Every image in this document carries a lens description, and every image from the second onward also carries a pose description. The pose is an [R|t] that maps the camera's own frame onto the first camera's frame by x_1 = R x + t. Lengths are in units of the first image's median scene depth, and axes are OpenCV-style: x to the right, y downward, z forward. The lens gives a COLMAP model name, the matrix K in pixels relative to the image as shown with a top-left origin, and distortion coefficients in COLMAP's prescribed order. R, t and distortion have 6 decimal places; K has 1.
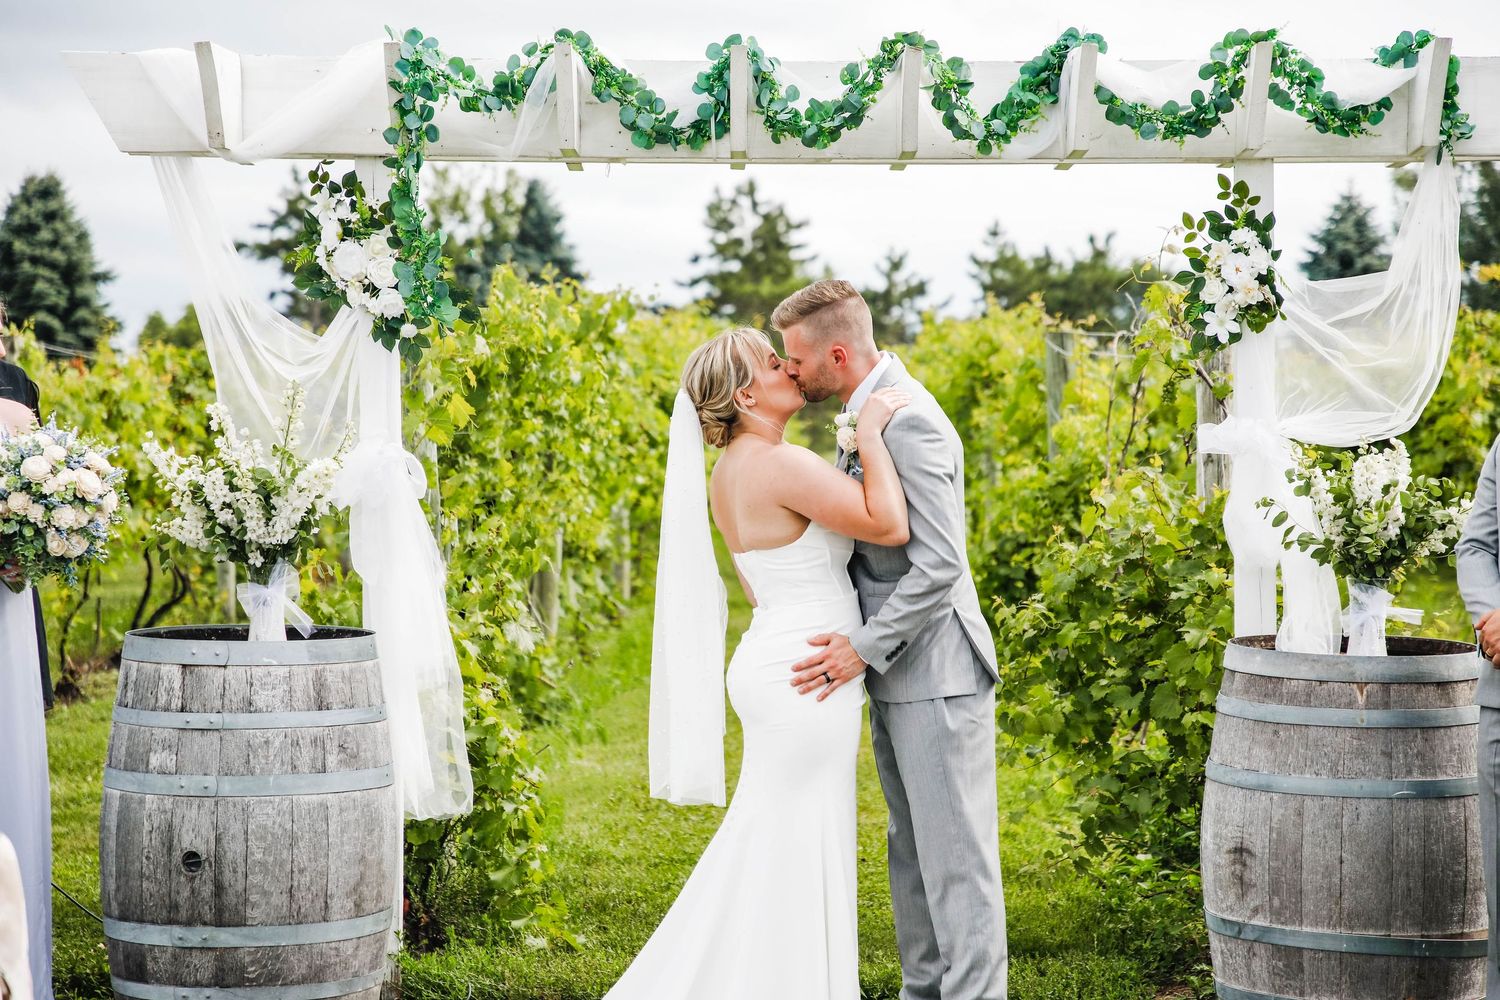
lens RADIAL K [[4414.8, 0, 736.5], [0, 4414.8, 506.0], [0, 0, 1]] dist [0.606295, 0.000000]
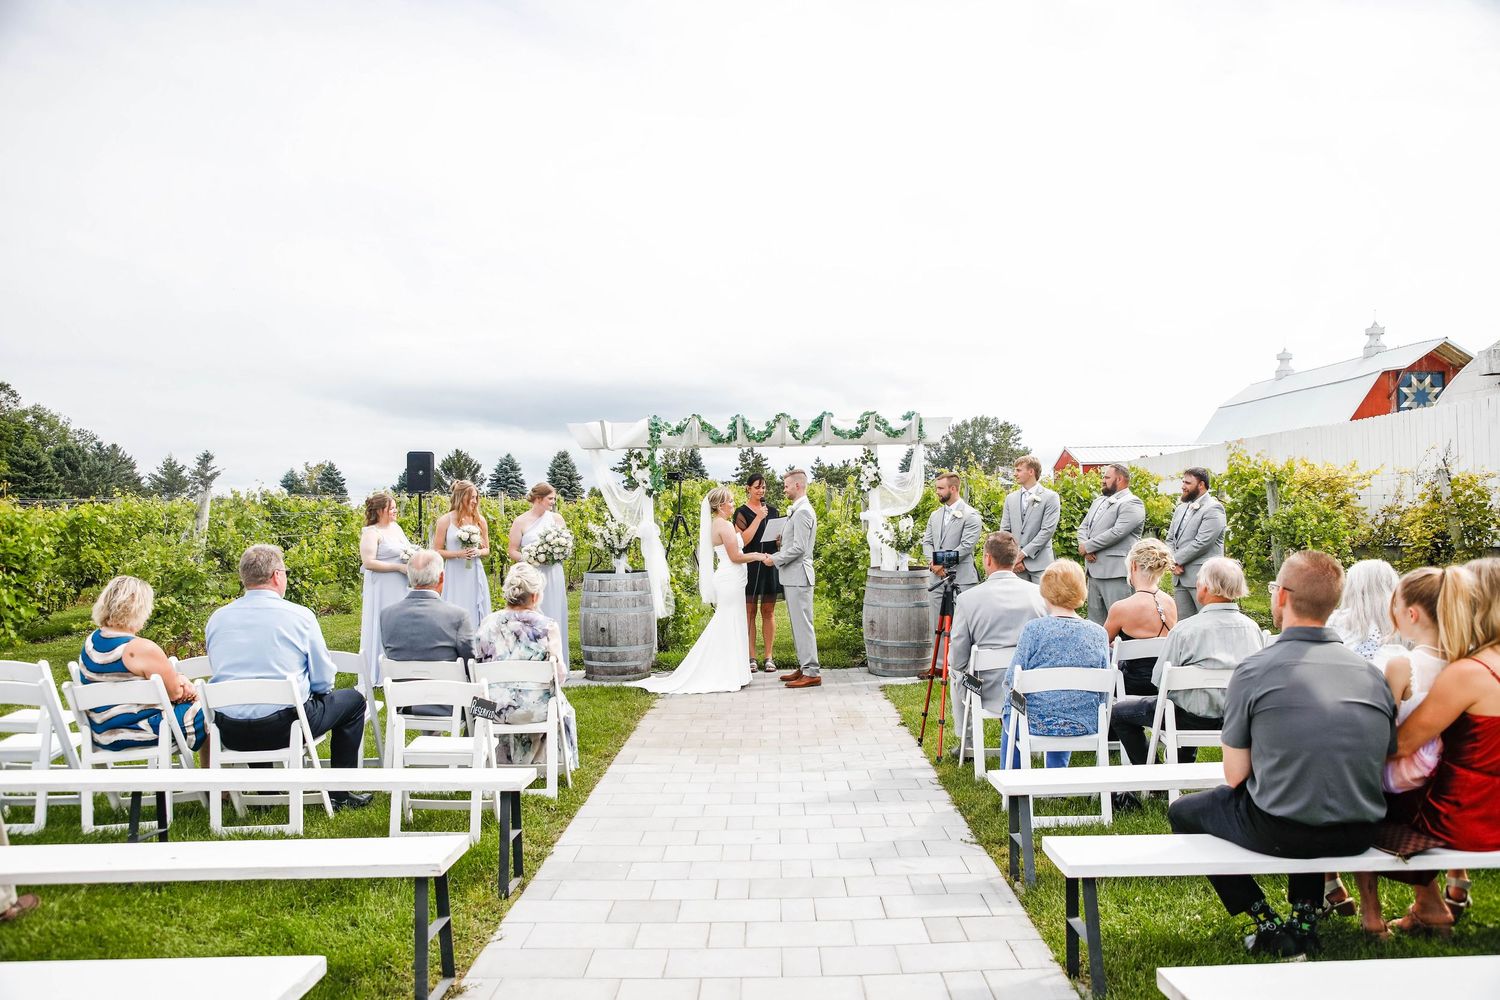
lens RADIAL K [[1202.1, 0, 746.2], [0, 1202.1, 514.5], [0, 0, 1]] dist [-0.028755, -0.002434]
pose [[0.999758, -0.021789, -0.002890, 0.008043], [0.021735, 0.999606, -0.017747, -0.000099], [0.003275, 0.017680, 0.999838, -0.045836]]
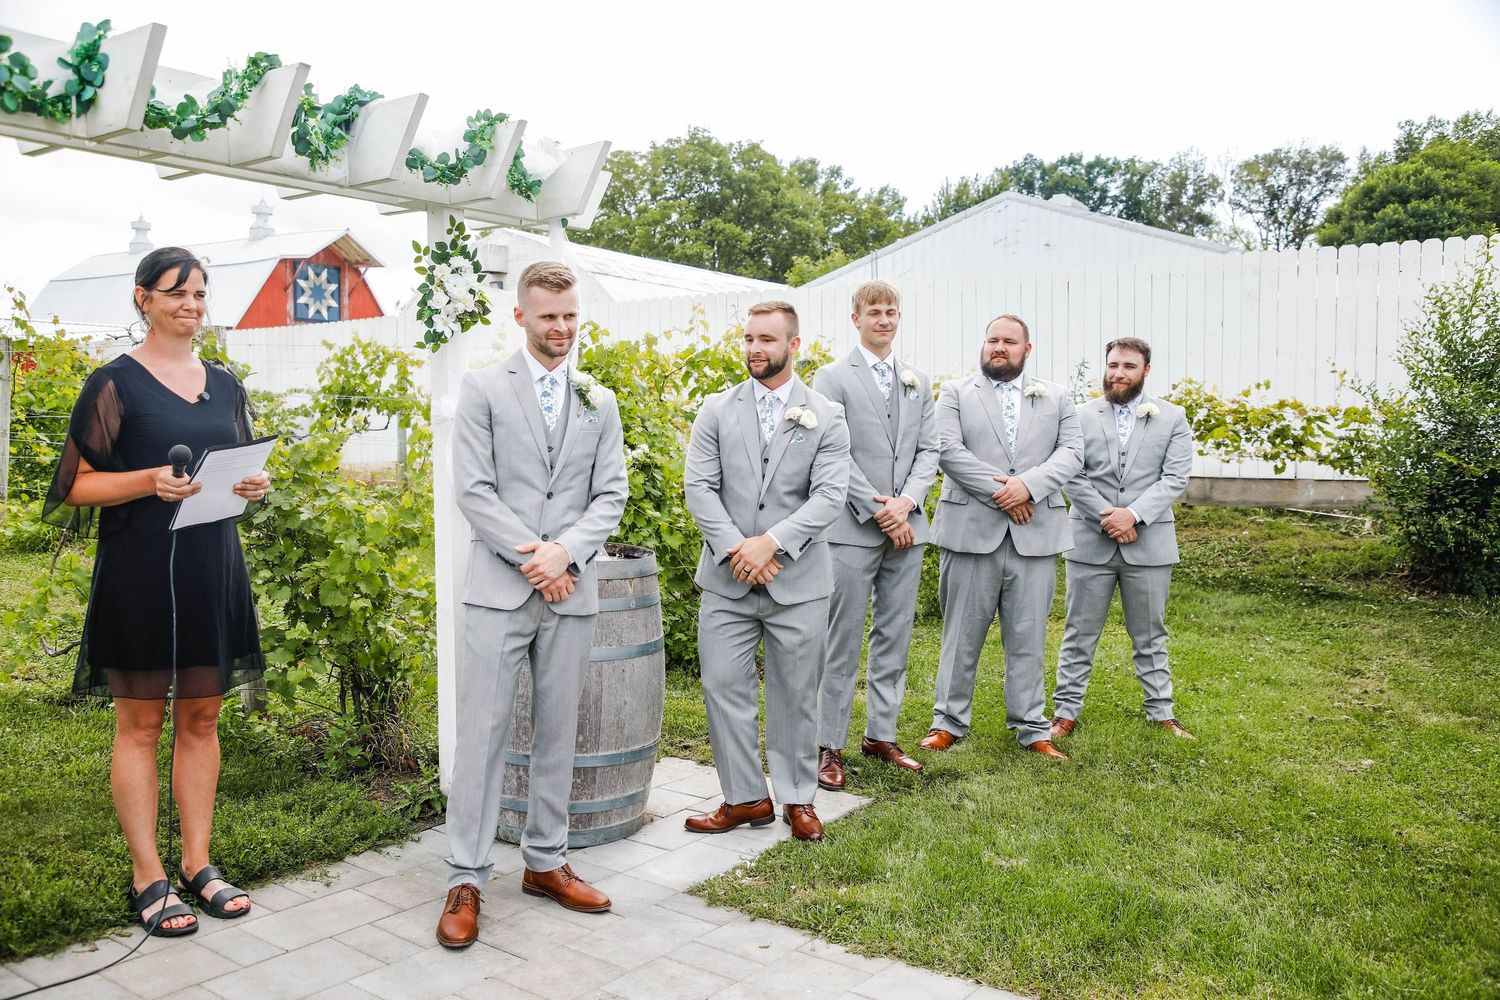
lens RADIAL K [[1322.9, 0, 772.0], [0, 1322.9, 499.7], [0, 0, 1]] dist [0.031609, -0.013866]
pose [[0.594604, -0.044603, 0.802781, -0.166884], [0.003682, 0.998601, 0.052756, -0.007655], [-0.804010, -0.028413, 0.593936, 0.676571]]
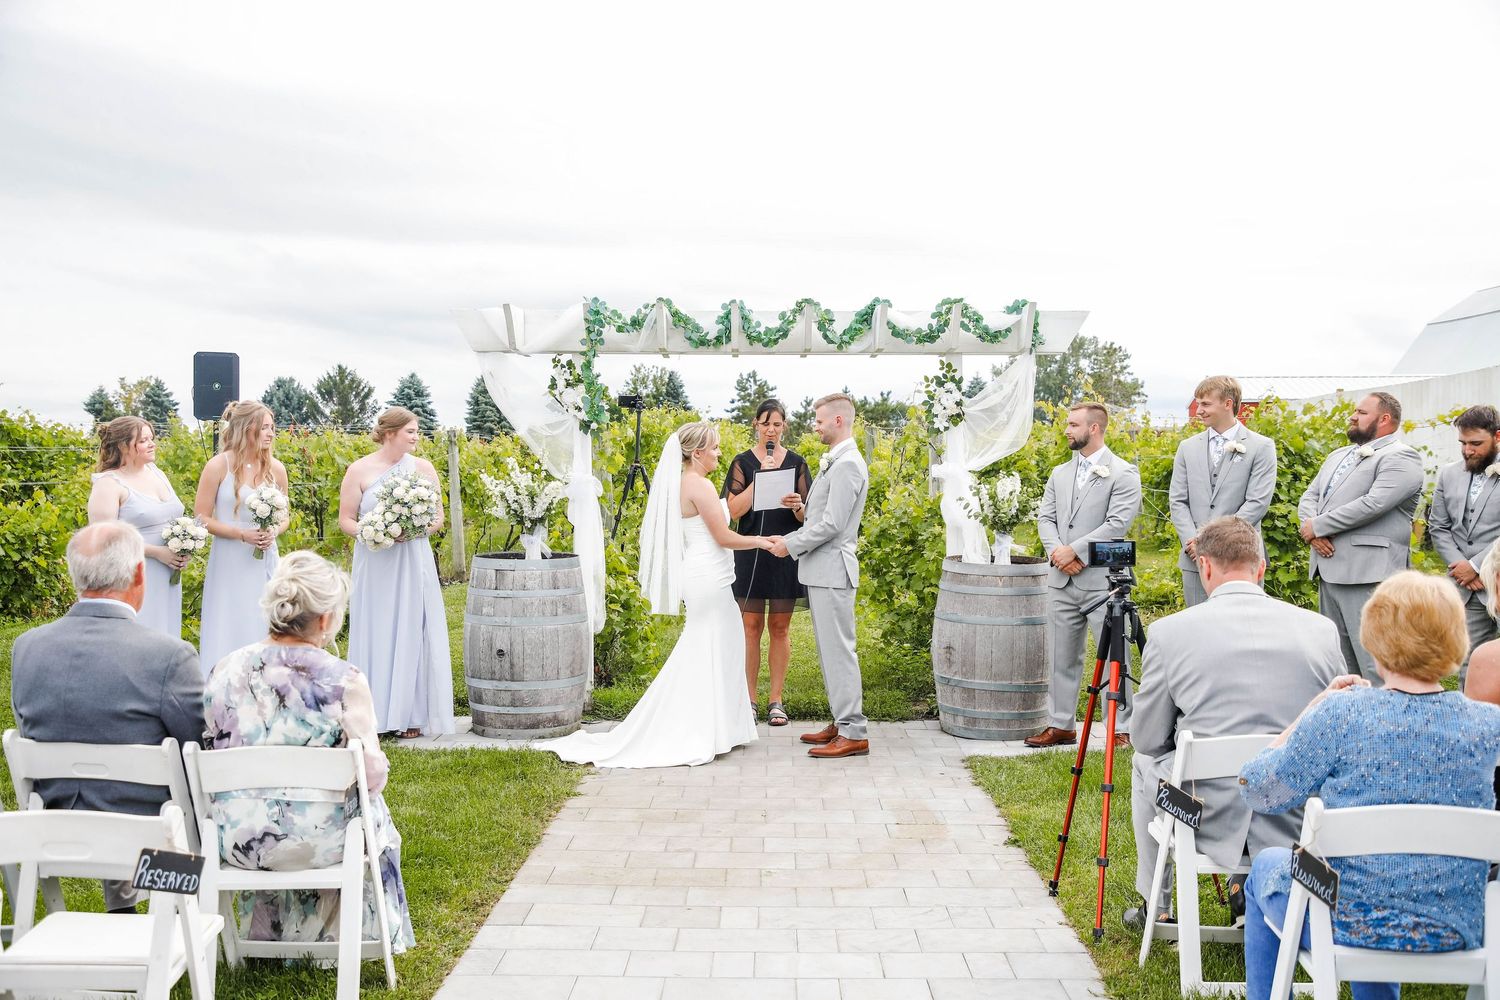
lens RADIAL K [[1657.5, 0, 741.3], [0, 1657.5, 509.4], [0, 0, 1]] dist [0.107440, 0.000000]
pose [[0.999988, -0.001607, -0.004612, 0.007721], [0.001648, 0.999958, 0.009003, -0.003308], [0.004598, -0.009011, 0.999949, 0.123901]]
